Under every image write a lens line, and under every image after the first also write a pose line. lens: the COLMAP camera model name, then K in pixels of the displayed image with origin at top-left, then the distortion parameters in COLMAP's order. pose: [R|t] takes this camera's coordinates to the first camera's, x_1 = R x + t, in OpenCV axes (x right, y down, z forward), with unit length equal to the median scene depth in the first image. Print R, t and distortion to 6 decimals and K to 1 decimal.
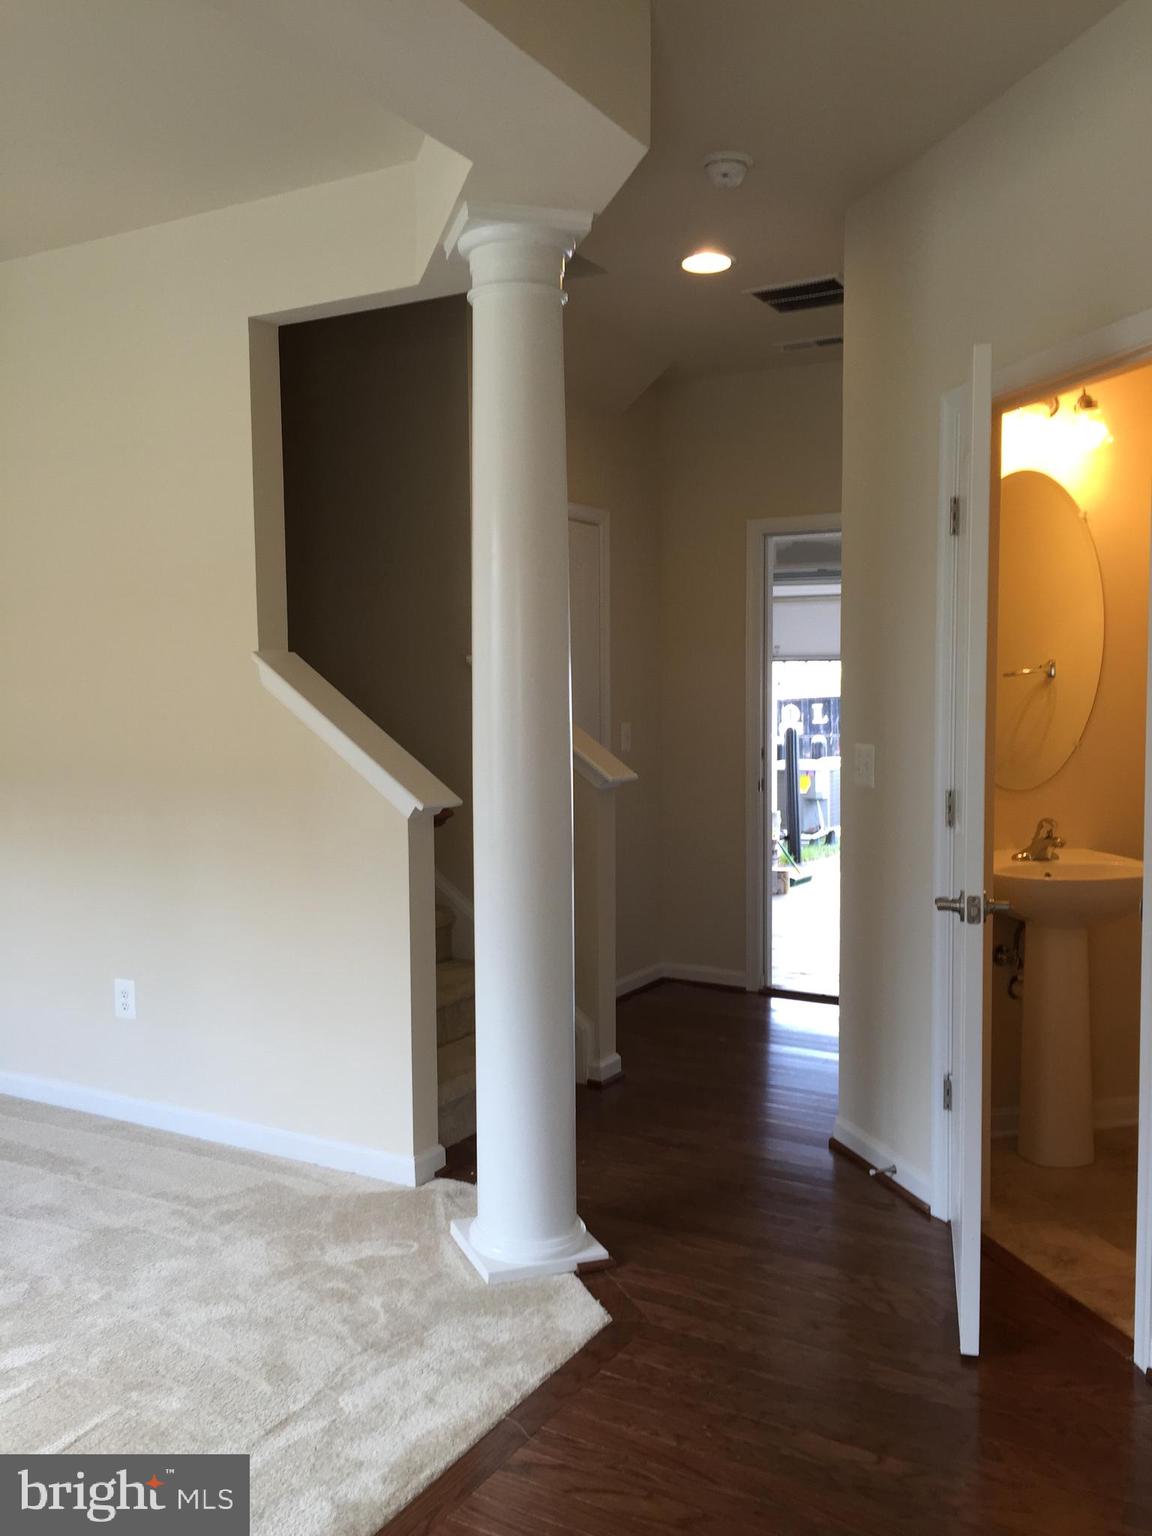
lens RADIAL K [[1323.6, 0, 576.0], [0, 1323.6, 768.0], [0, 0, 1]] dist [0.060081, -0.006688]
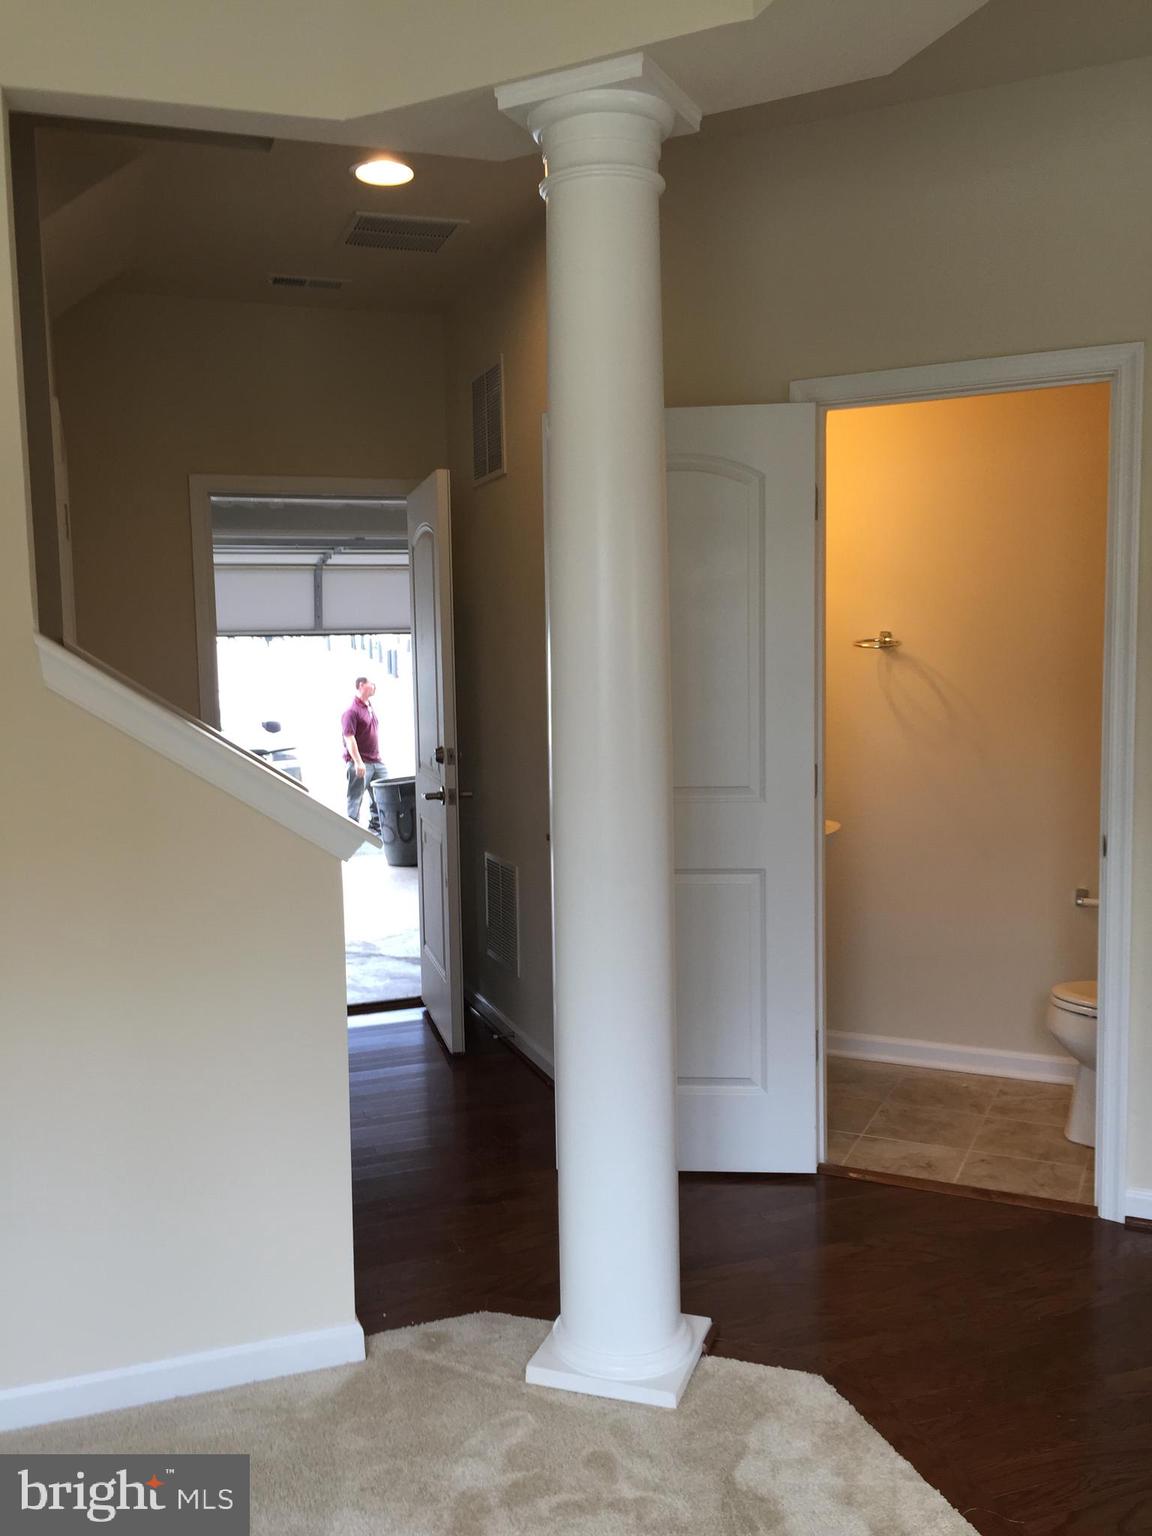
lens RADIAL K [[1284.7, 0, 679.6], [0, 1284.7, 732.1], [0, 0, 1]] dist [0.051371, -0.002301]
pose [[0.662703, -0.061082, 0.746387, -0.518983], [0.064129, 0.997636, 0.024705, -0.035461], [-0.746131, 0.031492, 0.665053, 0.379115]]
